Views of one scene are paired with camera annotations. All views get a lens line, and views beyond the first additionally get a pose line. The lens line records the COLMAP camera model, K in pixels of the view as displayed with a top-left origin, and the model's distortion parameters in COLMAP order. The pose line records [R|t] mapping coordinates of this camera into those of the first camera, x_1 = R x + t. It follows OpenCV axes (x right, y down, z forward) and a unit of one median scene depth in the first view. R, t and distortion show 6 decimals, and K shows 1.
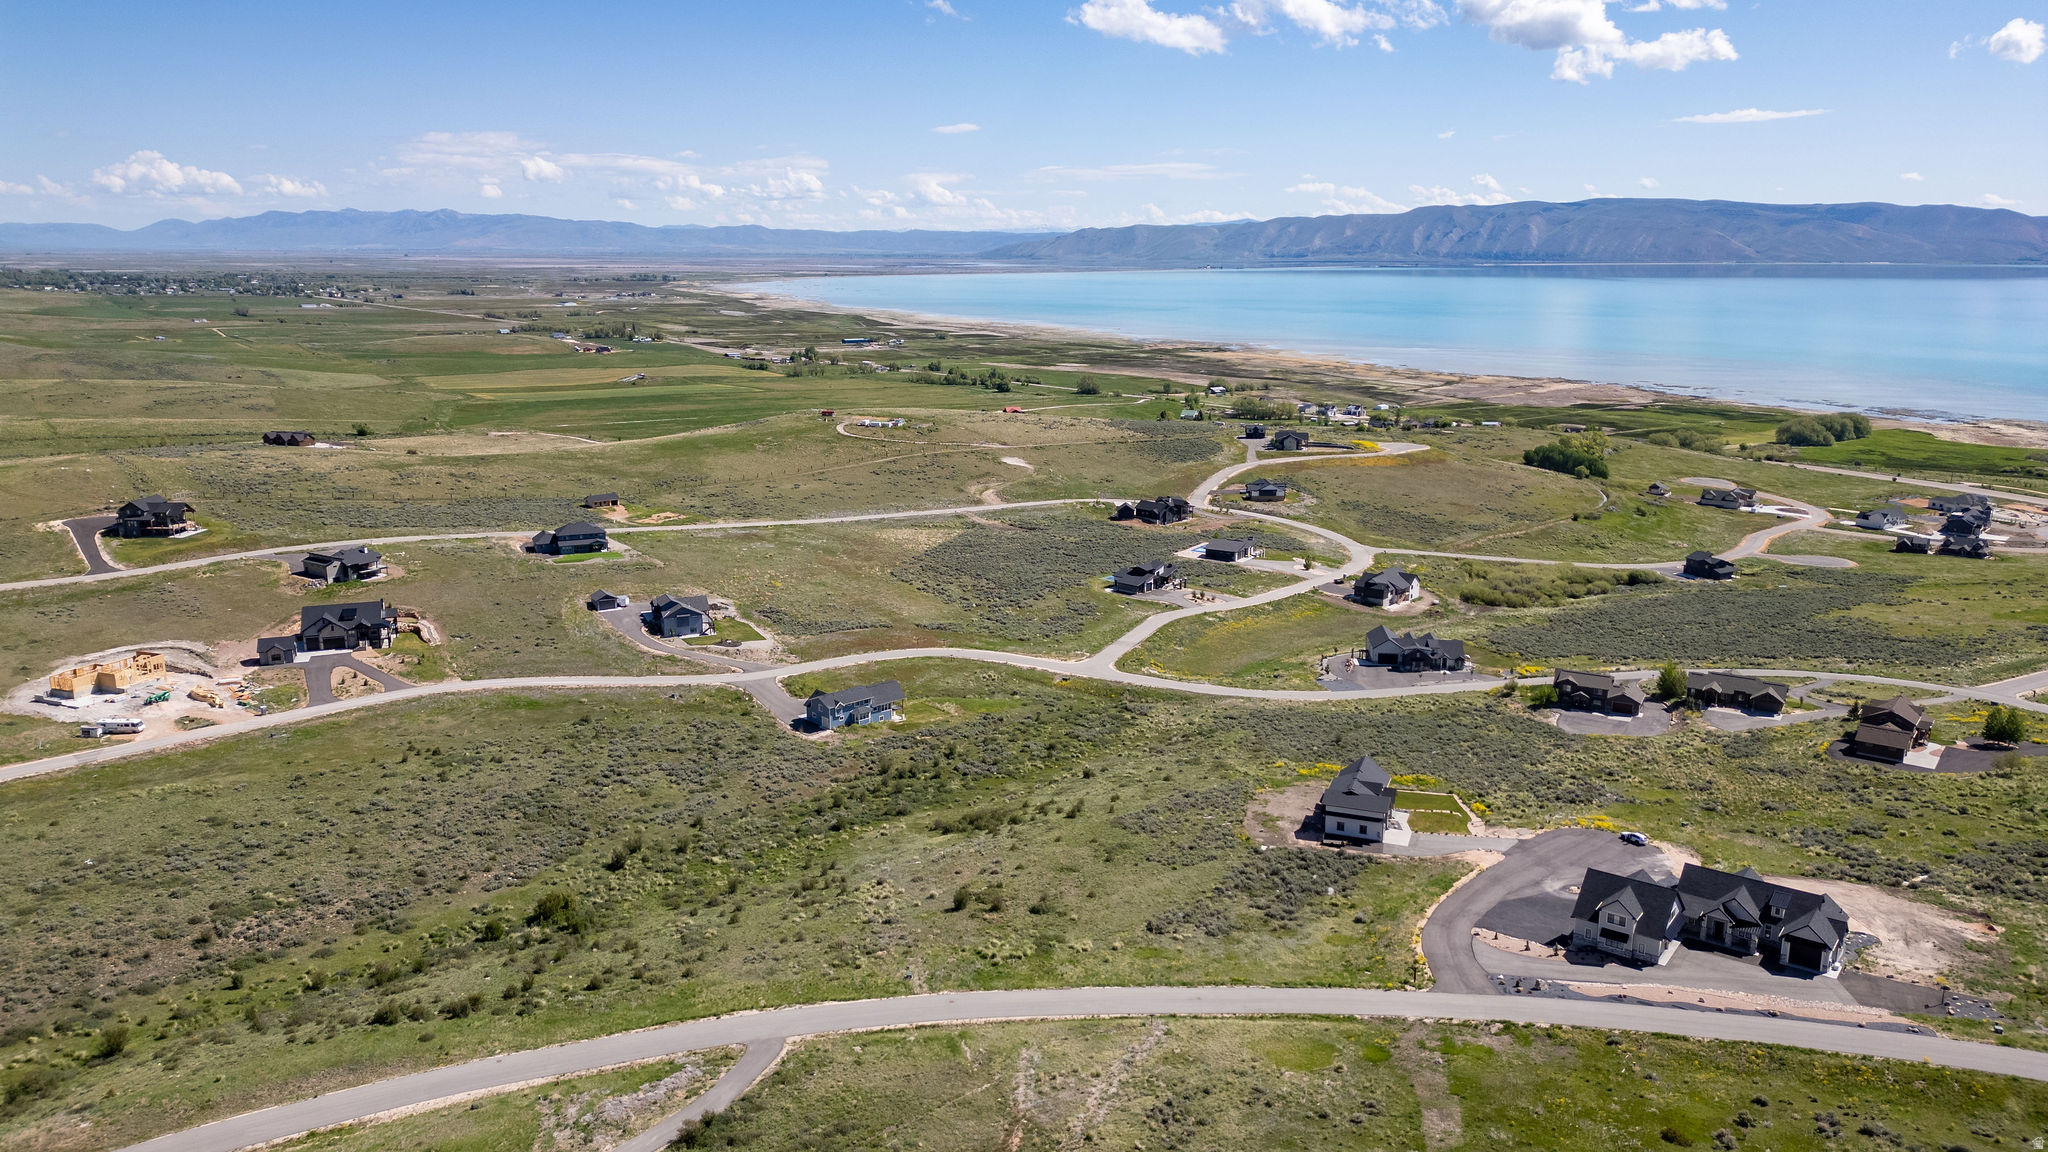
lens RADIAL K [[1440.7, 0, 1023.8], [0, 1440.7, 578.2], [0, 0, 1]] dist [0.064715, -0.051521]
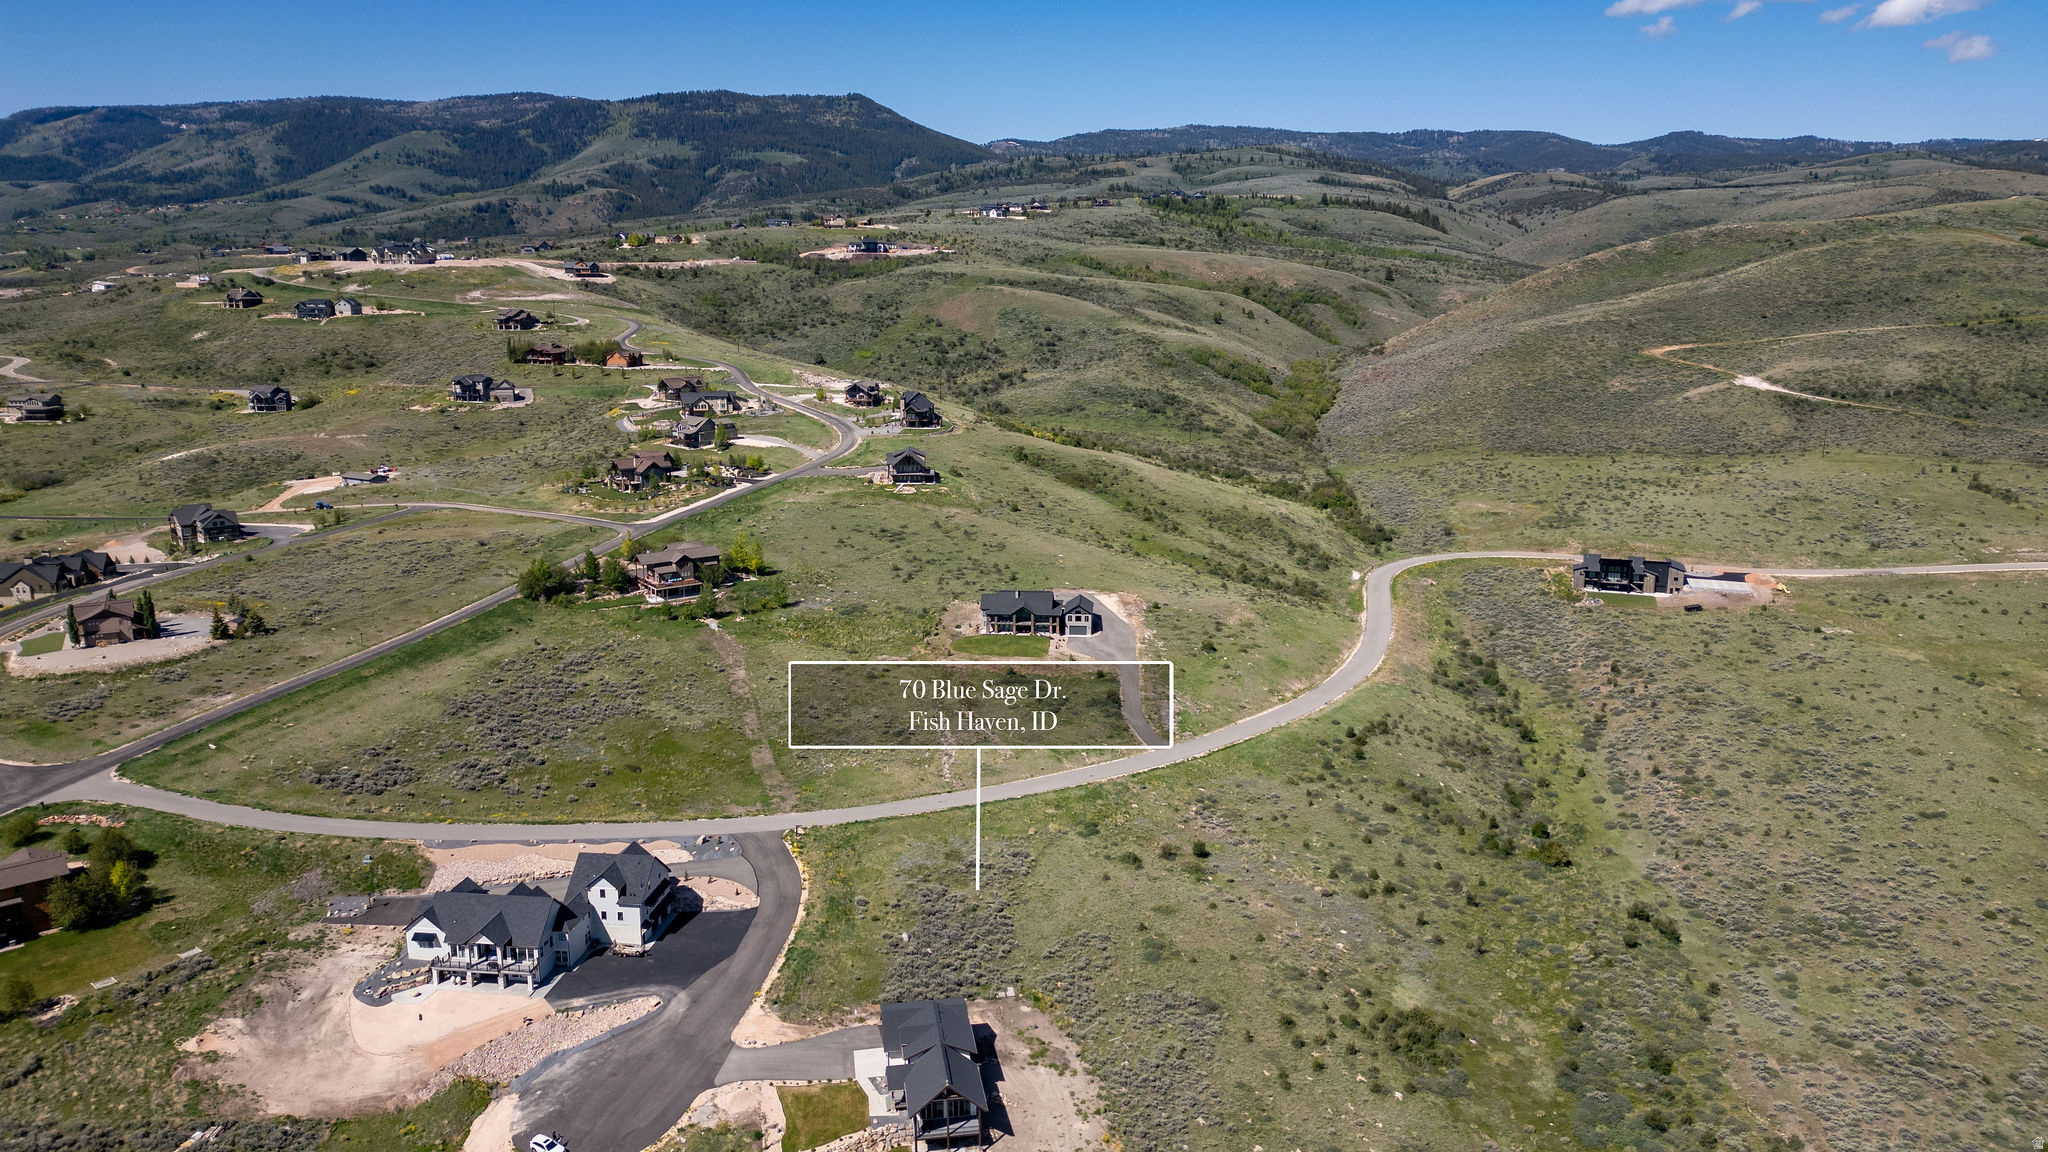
lens RADIAL K [[1440.7, 0, 1024.1], [0, 1440.7, 575.3], [0, 0, 1]] dist [0.064715, -0.051521]
pose [[-0.865924, 0.099066, -0.490266, 0.280480], [-0.128502, 0.903226, 0.409475, -0.190591], [0.483386, 0.417574, -0.769395, 0.797926]]
